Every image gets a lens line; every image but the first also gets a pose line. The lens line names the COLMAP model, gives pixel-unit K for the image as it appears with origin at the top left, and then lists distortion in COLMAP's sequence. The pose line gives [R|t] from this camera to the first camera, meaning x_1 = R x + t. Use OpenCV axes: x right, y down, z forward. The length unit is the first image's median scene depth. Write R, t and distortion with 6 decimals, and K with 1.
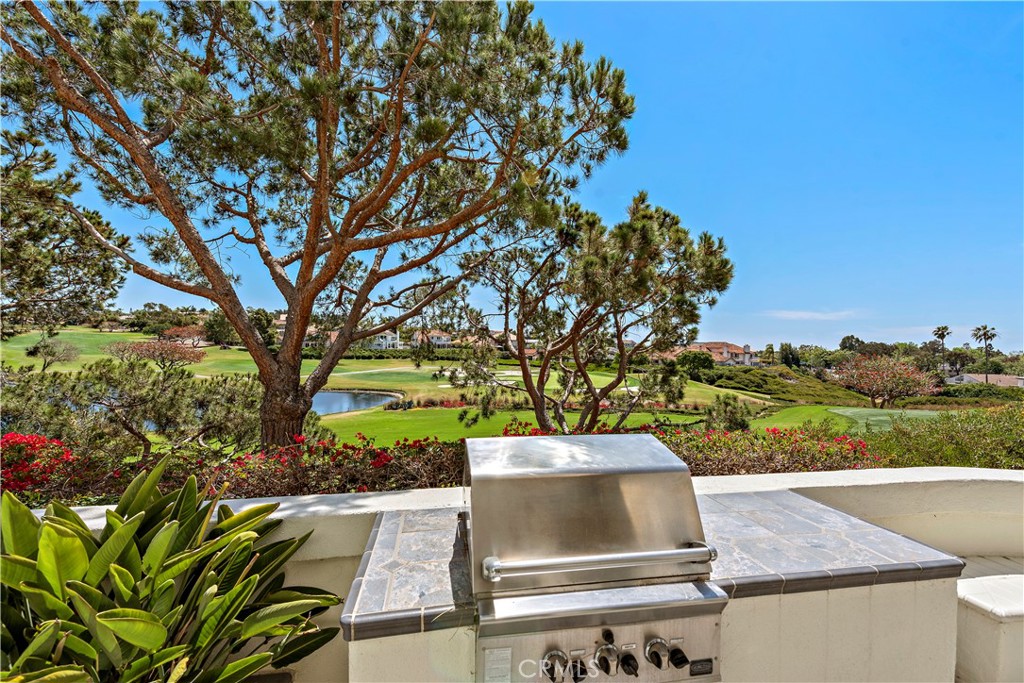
lens RADIAL K [[421.4, 0, 514.5], [0, 421.4, 353.1], [0, 0, 1]] dist [0.015621, -0.000465]
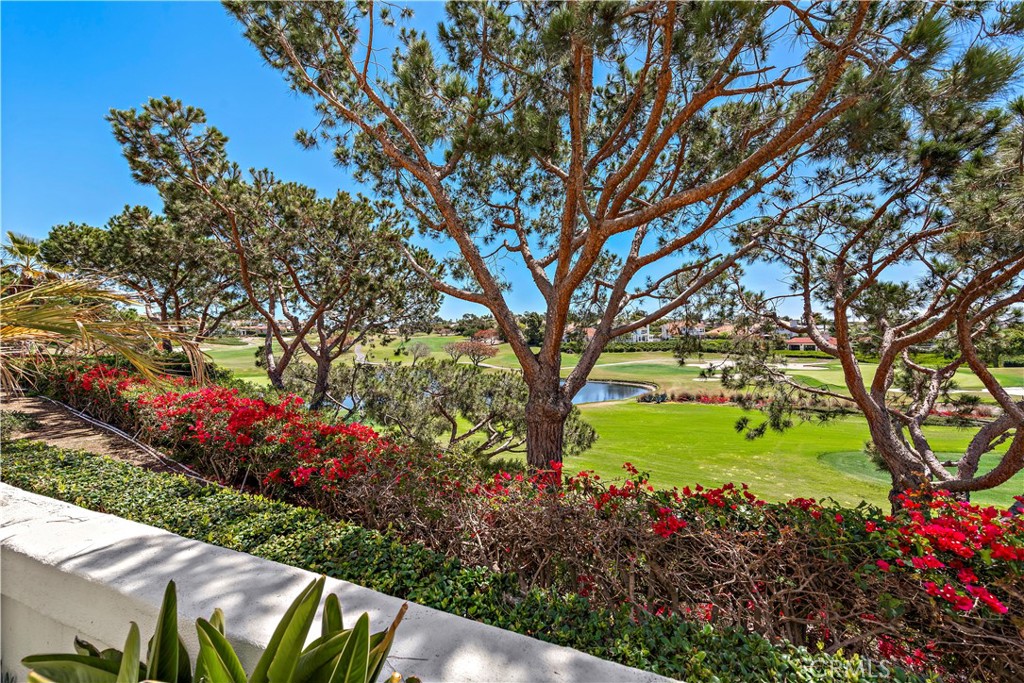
lens RADIAL K [[401.2, 0, 508.0], [0, 401.2, 338.5], [0, 0, 1]] dist [0.016009, -0.003772]
pose [[0.821914, -0.034207, -0.568584, -0.050508], [0.023416, 0.999380, -0.026276, -0.007260], [0.569131, 0.008283, 0.822205, 0.111089]]
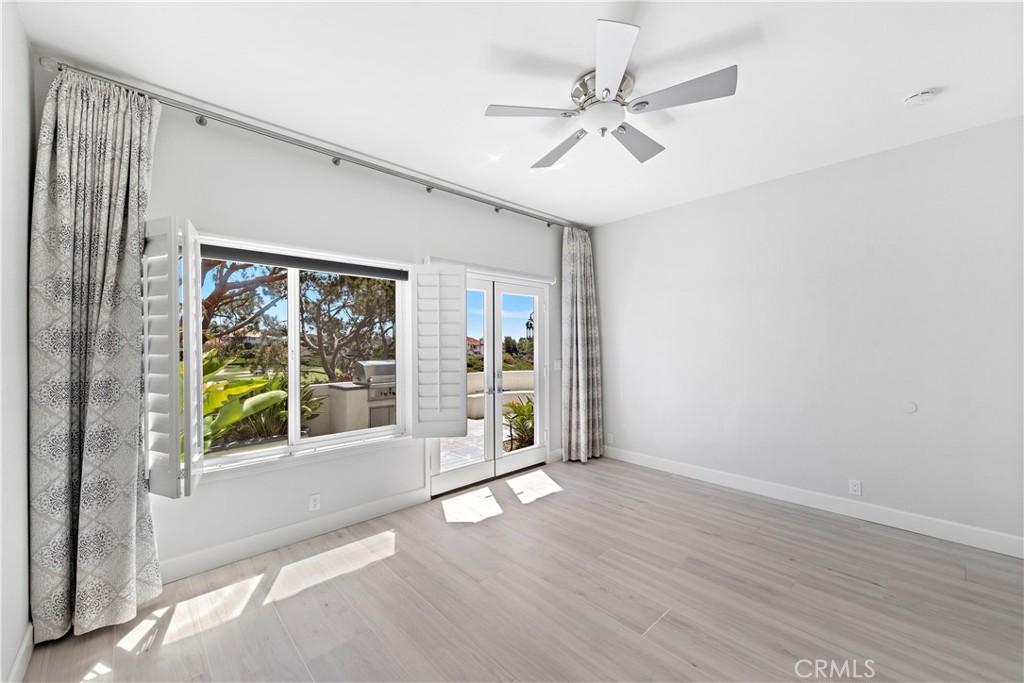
lens RADIAL K [[399.3, 0, 511.6], [0, 399.3, 345.6], [0, 0, 1]] dist [0.014490, -0.000151]
pose [[0.839010, -0.027383, 0.543427, -0.174169], [0.029762, 0.999547, 0.004417, 0.008445], [-0.543302, 0.012468, 0.839445, -0.574677]]
